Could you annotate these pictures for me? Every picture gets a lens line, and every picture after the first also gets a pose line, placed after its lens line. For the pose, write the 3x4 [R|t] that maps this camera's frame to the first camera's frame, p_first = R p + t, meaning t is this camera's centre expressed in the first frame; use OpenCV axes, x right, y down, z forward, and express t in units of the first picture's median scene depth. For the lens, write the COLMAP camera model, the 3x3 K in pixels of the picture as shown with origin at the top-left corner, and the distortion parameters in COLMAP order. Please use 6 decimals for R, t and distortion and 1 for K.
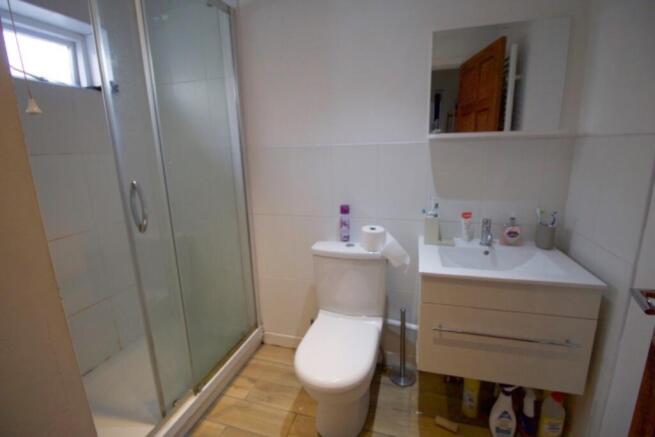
lens RADIAL K [[302.2, 0, 324.5], [0, 302.2, 215.5], [0, 0, 1]] dist [-0.001399, -0.012317]
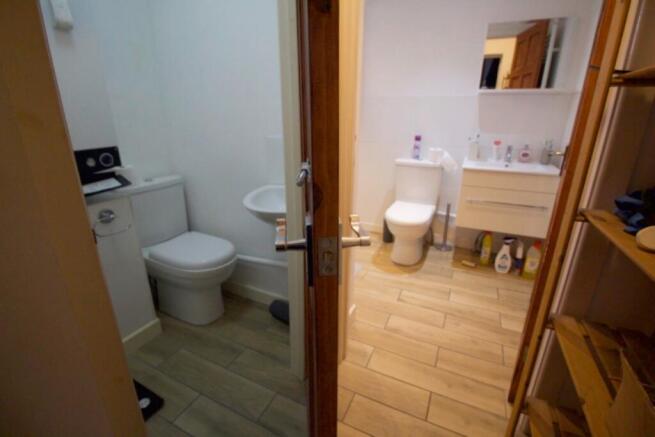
lens RADIAL K [[302.2, 0, 324.5], [0, 302.2, 215.5], [0, 0, 1]] dist [-0.001399, -0.012317]
pose [[0.987654, 0.079734, -0.134840, -0.188868], [-0.064077, 0.991096, 0.116720, 0.253131], [0.142946, -0.106639, 0.983969, -0.747153]]
